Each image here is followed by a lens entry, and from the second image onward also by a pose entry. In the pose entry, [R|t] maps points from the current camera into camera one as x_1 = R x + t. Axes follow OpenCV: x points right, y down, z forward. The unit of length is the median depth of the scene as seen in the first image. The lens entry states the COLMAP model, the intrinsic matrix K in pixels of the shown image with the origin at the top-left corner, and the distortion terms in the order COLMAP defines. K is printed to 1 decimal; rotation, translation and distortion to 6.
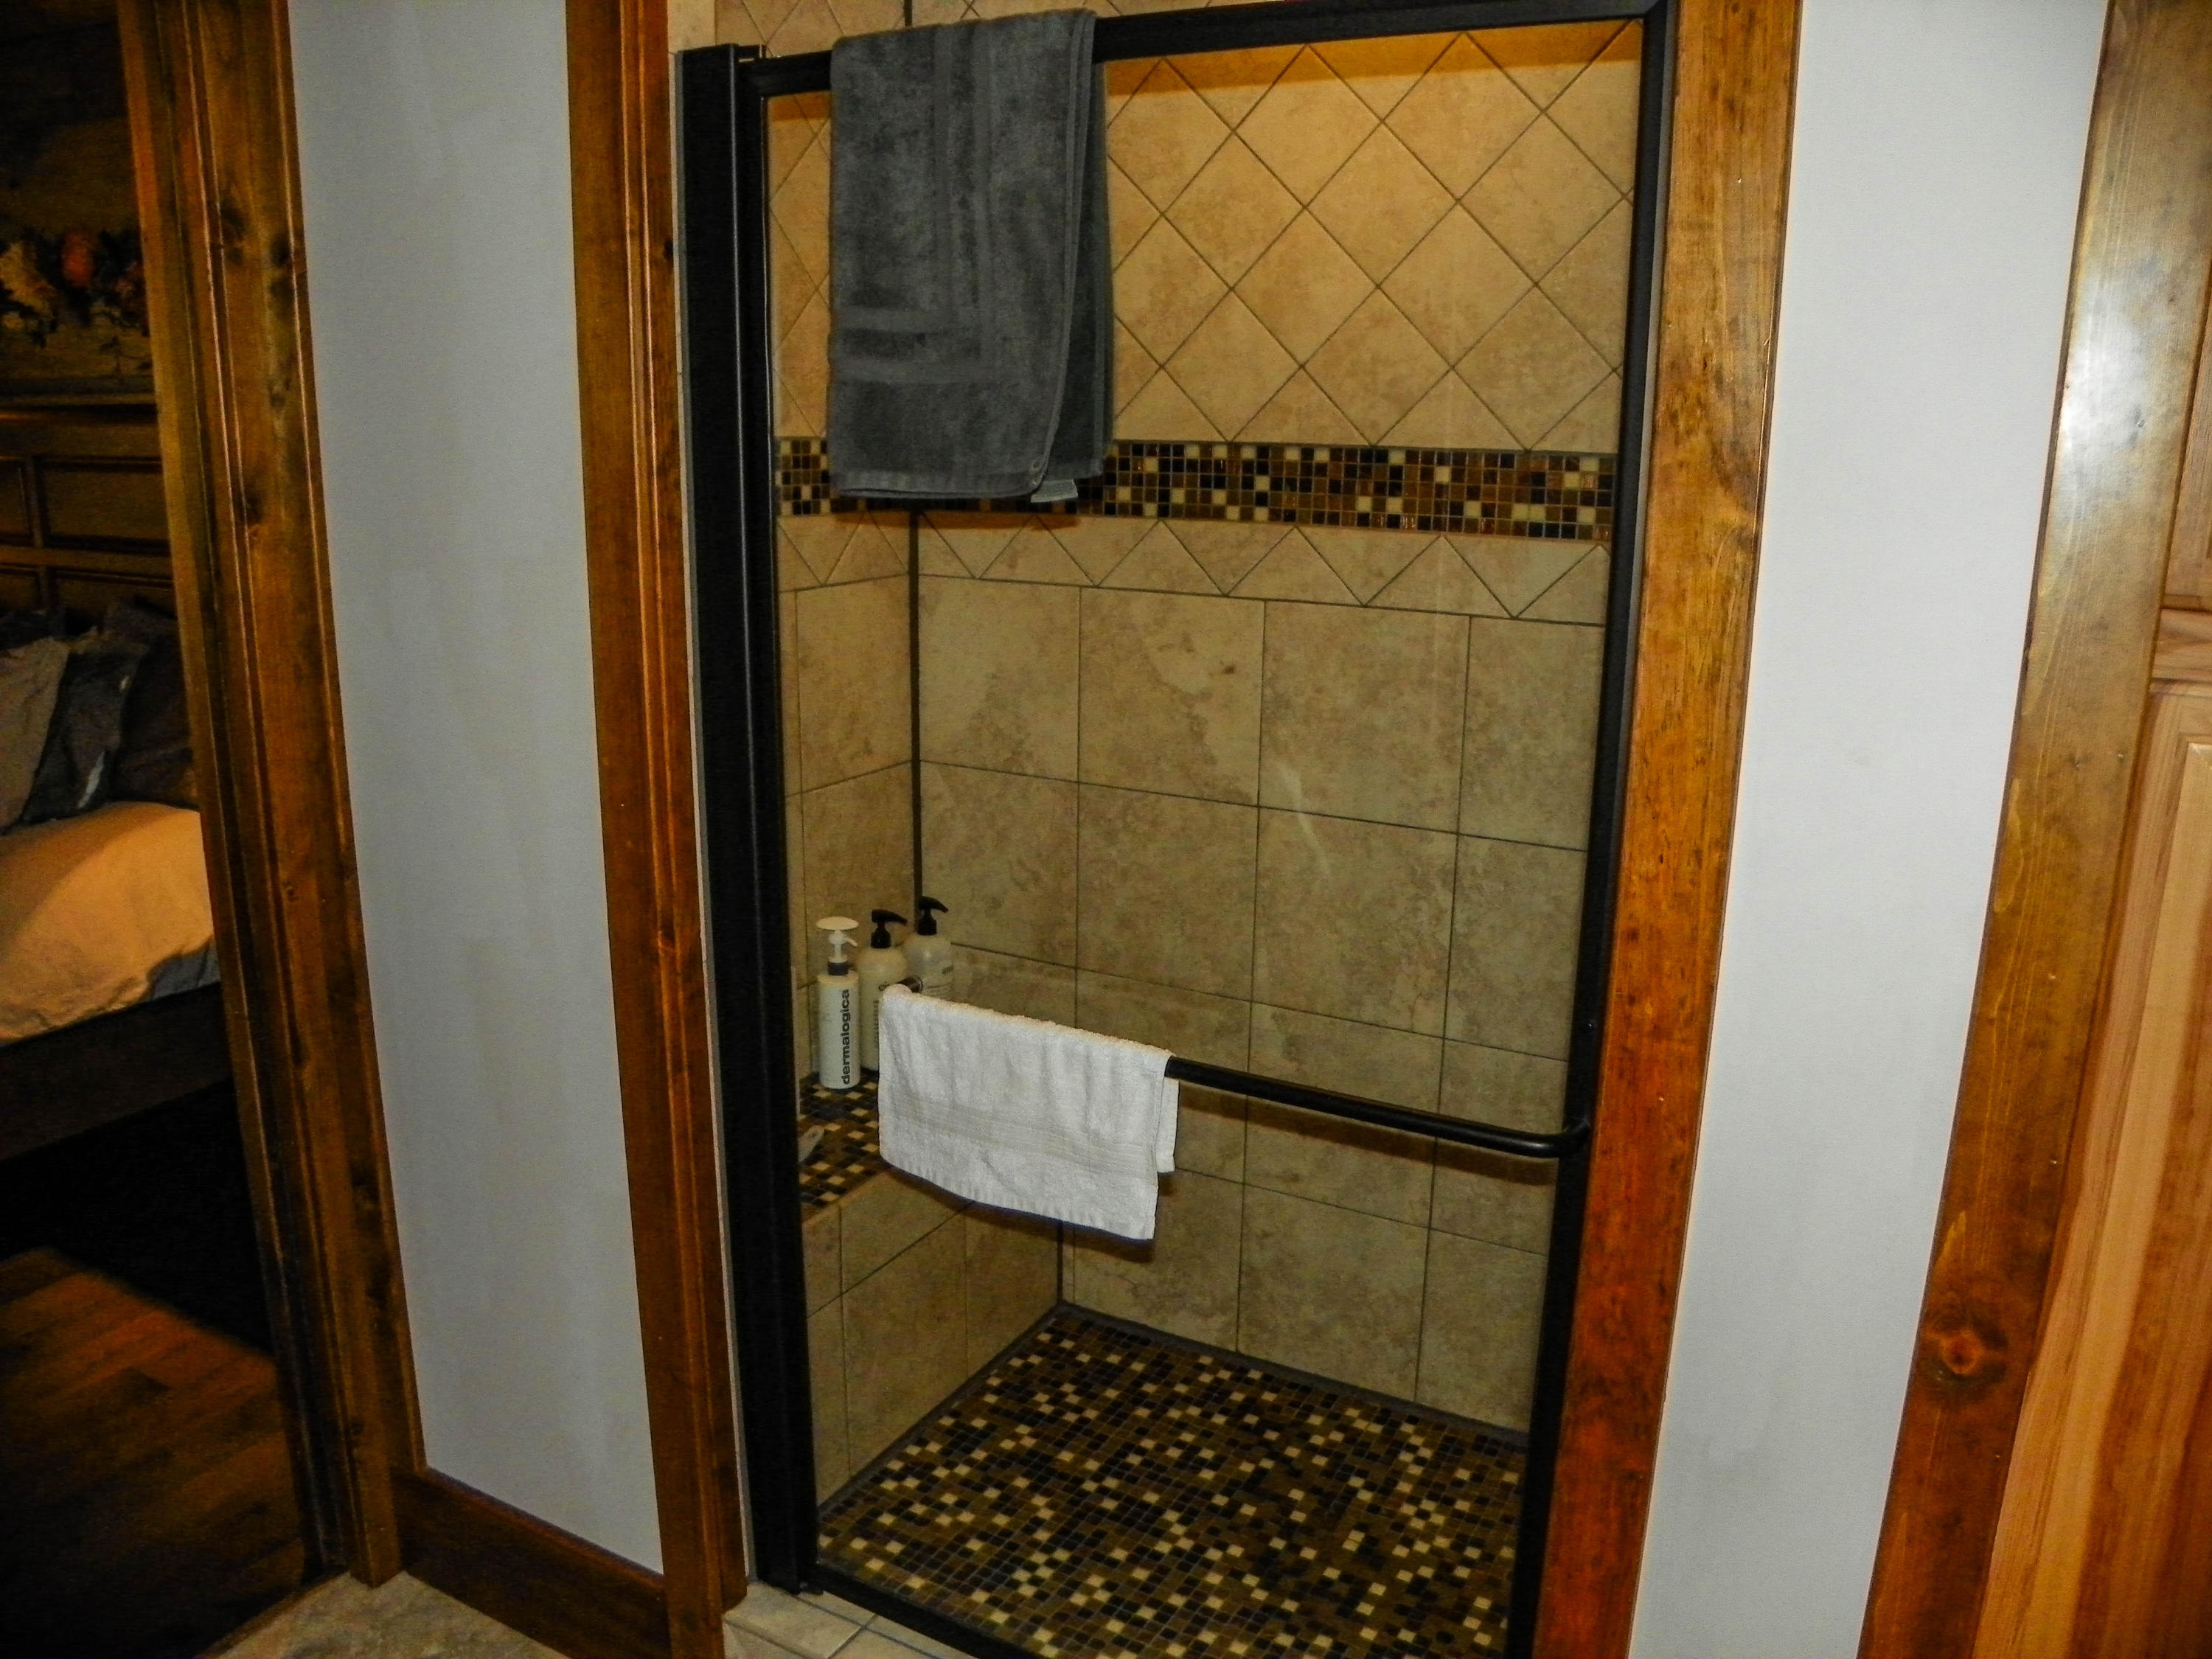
lens RADIAL K [[1668.0, 0, 1104.5], [0, 1668.0, 831.6], [0, 0, 1]] dist [-0.131711, 0.069727]
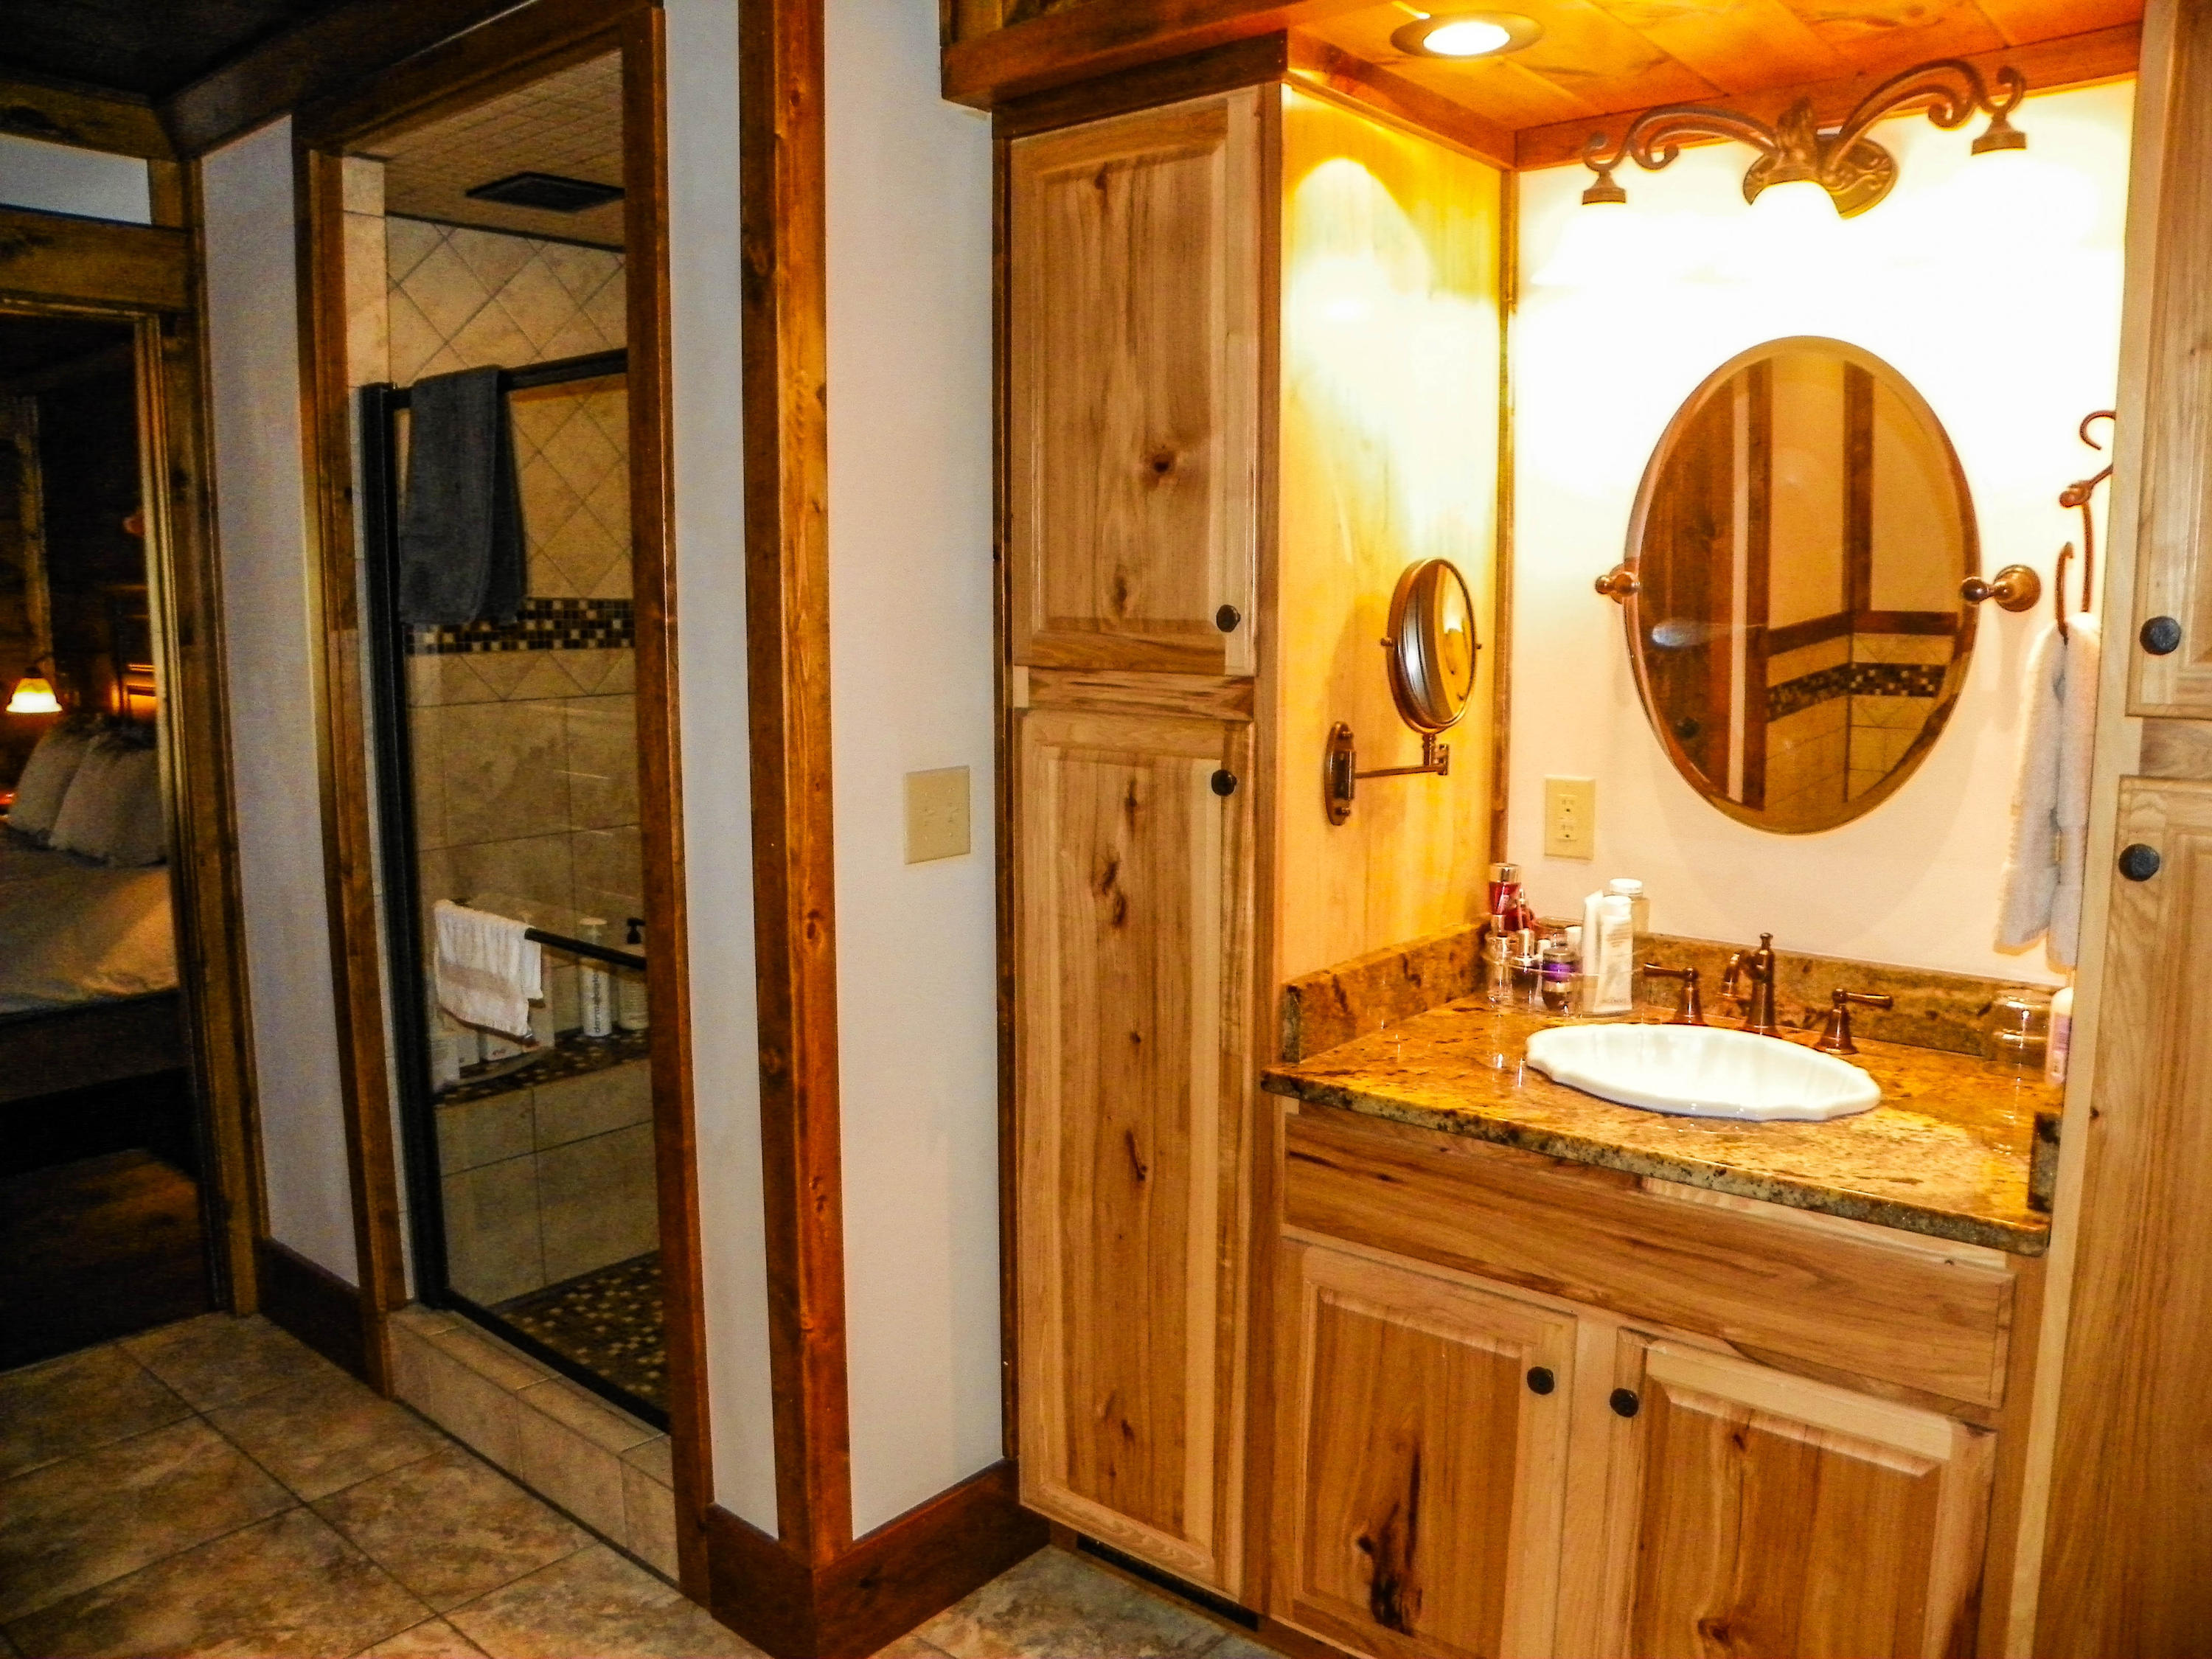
lens RADIAL K [[1668.0, 0, 1107.8], [0, 1668.0, 823.9], [0, 0, 1]] dist [-0.131711, 0.069727]
pose [[0.985312, 0.026954, -0.168622, 0.645047], [-0.044674, 0.993761, -0.102196, 0.118164], [0.164816, 0.108228, 0.980369, -0.452288]]
